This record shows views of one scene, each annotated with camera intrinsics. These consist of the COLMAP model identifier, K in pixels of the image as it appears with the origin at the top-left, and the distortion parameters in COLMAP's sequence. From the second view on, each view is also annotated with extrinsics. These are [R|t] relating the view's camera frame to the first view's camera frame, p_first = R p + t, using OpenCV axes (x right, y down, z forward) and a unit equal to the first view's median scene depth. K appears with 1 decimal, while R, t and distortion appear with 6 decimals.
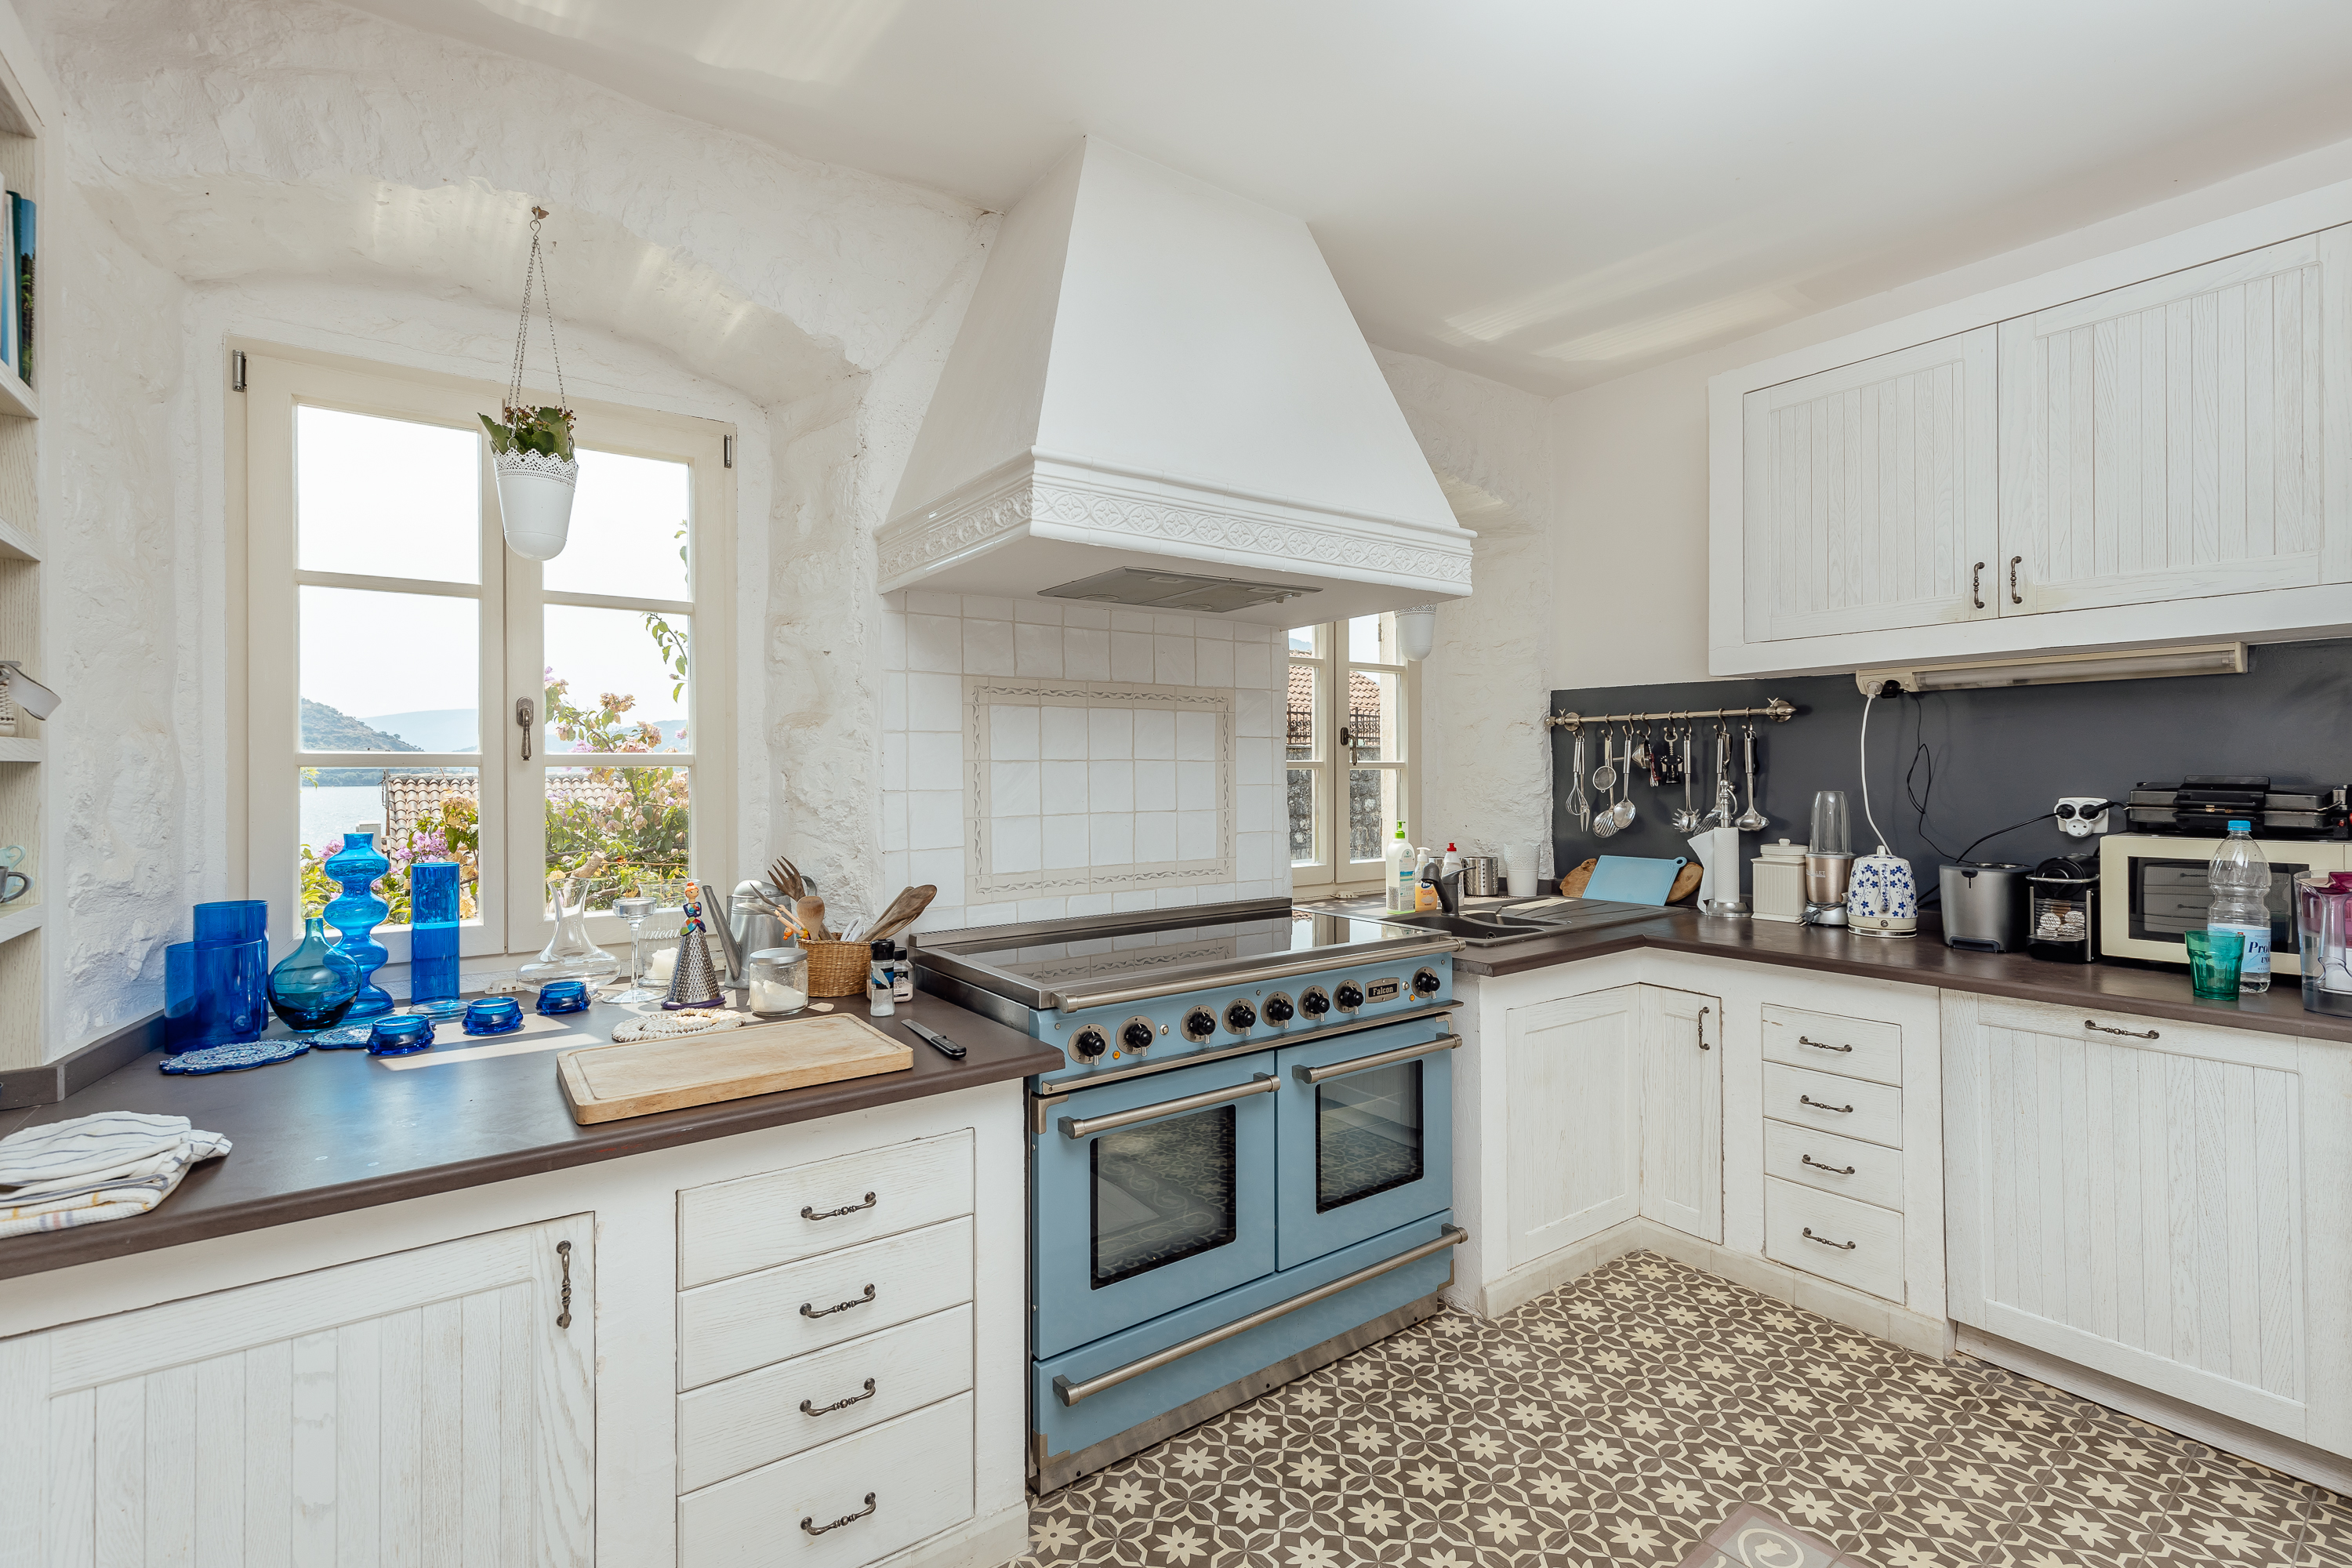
lens RADIAL K [[1049.5, 0, 1184.5], [0, 1049.5, 769.0], [0, 0, 1]] dist [-0.002343, 0.001180]
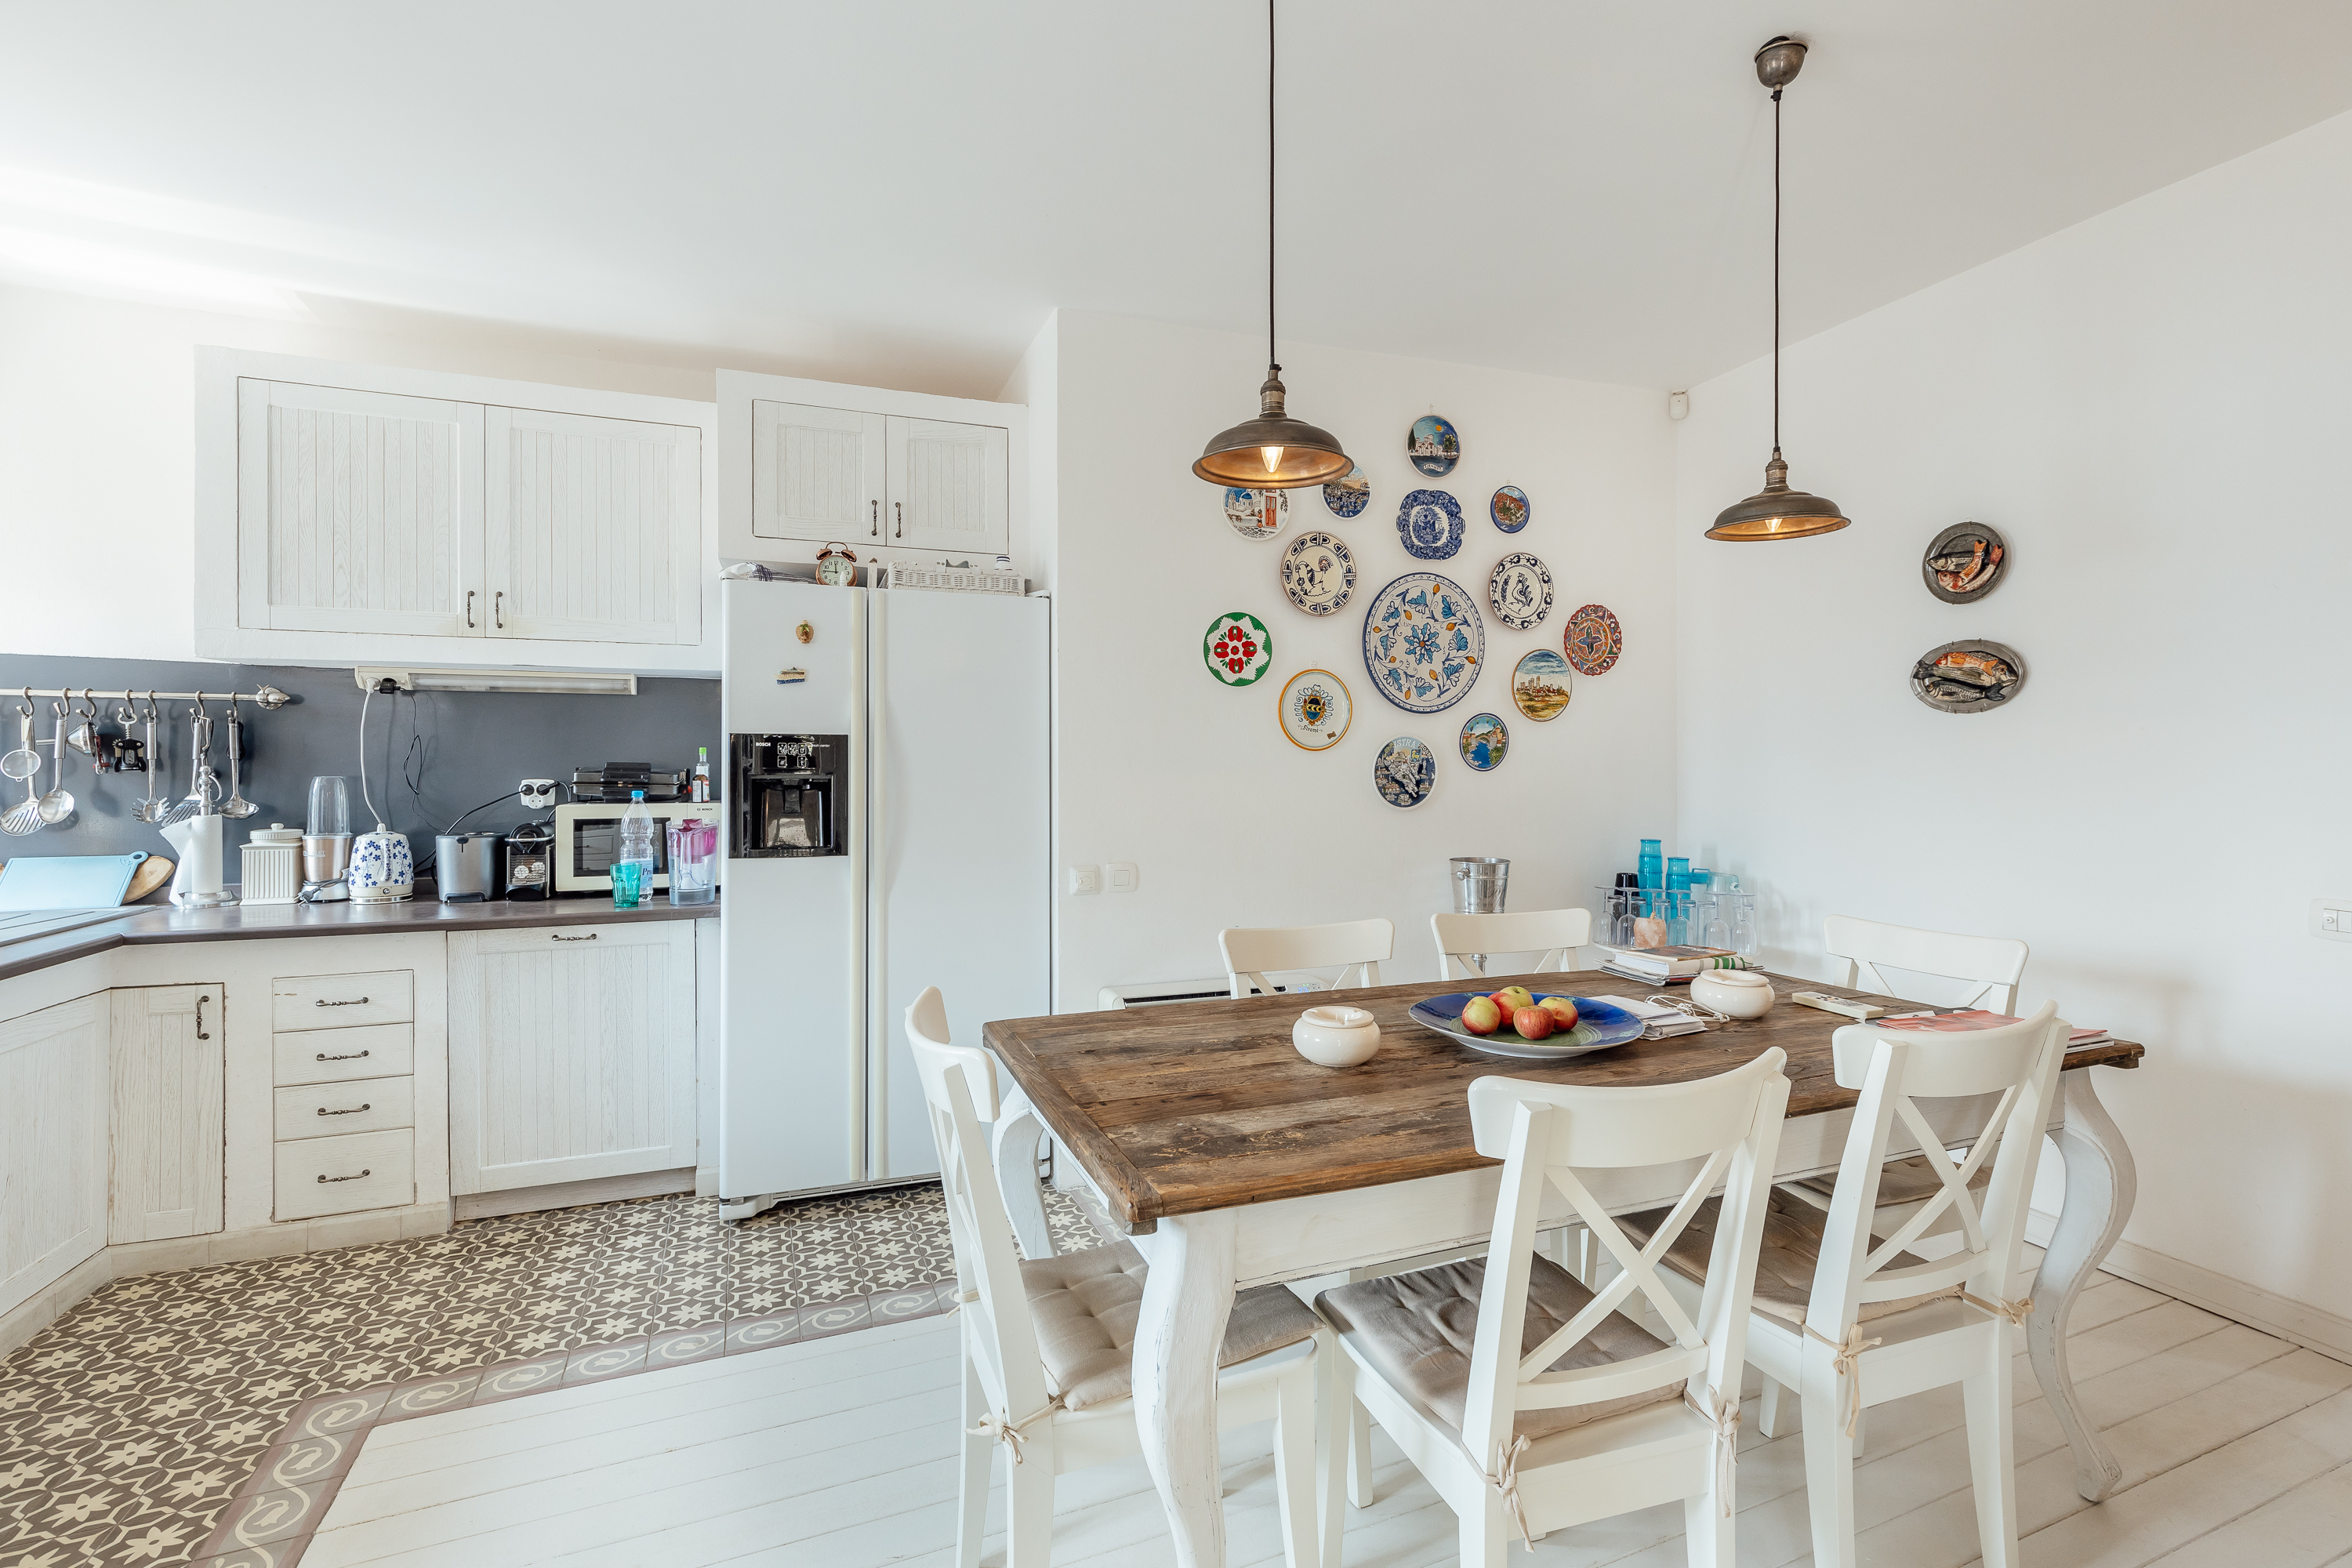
lens RADIAL K [[1049.5, 0, 1187.8], [0, 1049.5, 769.6], [0, 0, 1]] dist [-0.002343, 0.001180]
pose [[0.260219, 0.003016, 0.965545, -0.226902], [-0.006663, 0.999977, -0.001328, 0.011445], [-0.965527, -0.006088, 0.260233, -0.152200]]
